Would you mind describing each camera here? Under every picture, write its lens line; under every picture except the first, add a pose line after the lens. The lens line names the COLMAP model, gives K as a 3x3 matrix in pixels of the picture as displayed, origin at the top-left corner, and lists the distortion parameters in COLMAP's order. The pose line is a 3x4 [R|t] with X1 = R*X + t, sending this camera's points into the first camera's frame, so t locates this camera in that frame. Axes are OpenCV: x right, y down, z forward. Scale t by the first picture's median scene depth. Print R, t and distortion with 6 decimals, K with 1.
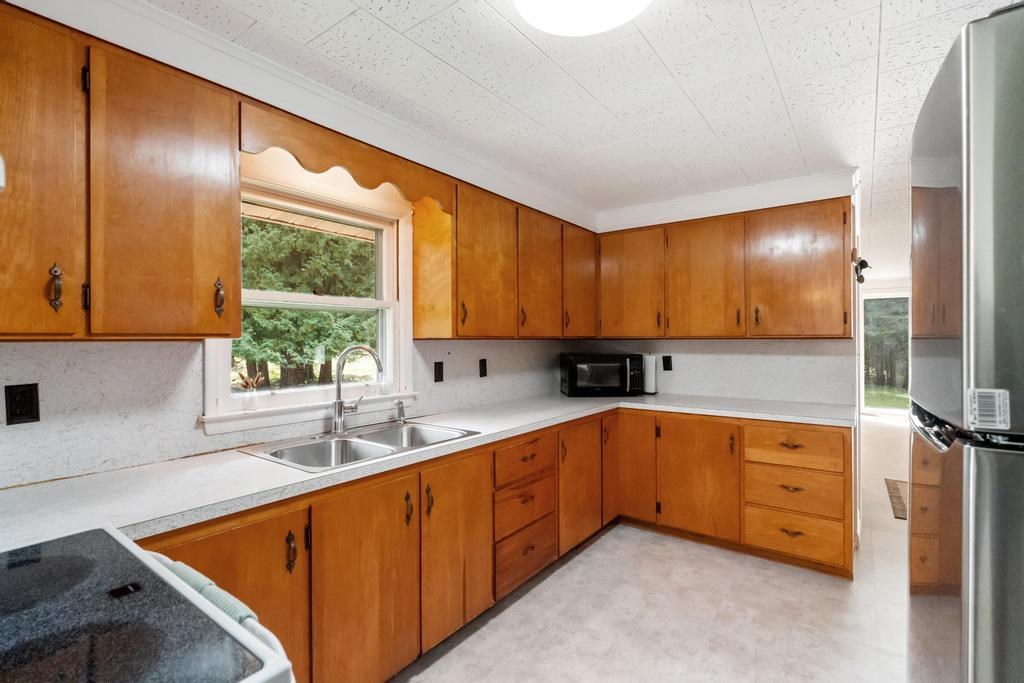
lens RADIAL K [[482.6, 0, 507.8], [0, 482.6, 340.5], [0, 0, 1]] dist [-0.001753, 0.000336]
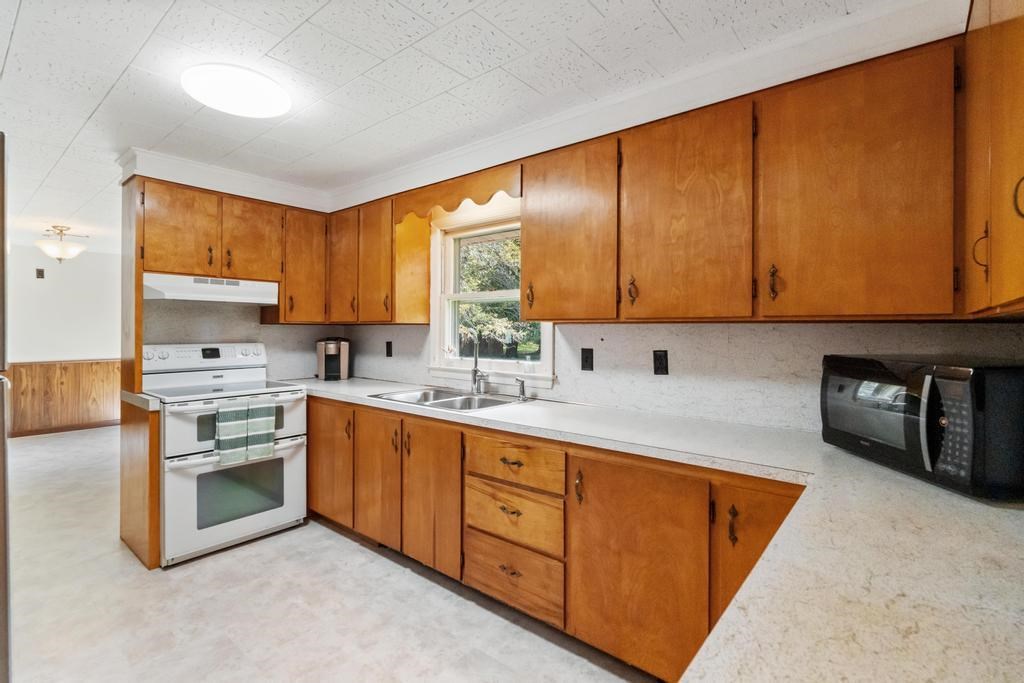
lens RADIAL K [[482.6, 0, 508.7], [0, 482.6, 332.7], [0, 0, 1]] dist [-0.001753, 0.000336]
pose [[-0.059077, 0.009203, -0.998211, 0.874521], [-0.006207, 0.999935, 0.009587, 0.008550], [0.998234, 0.006762, -0.059016, 1.033598]]
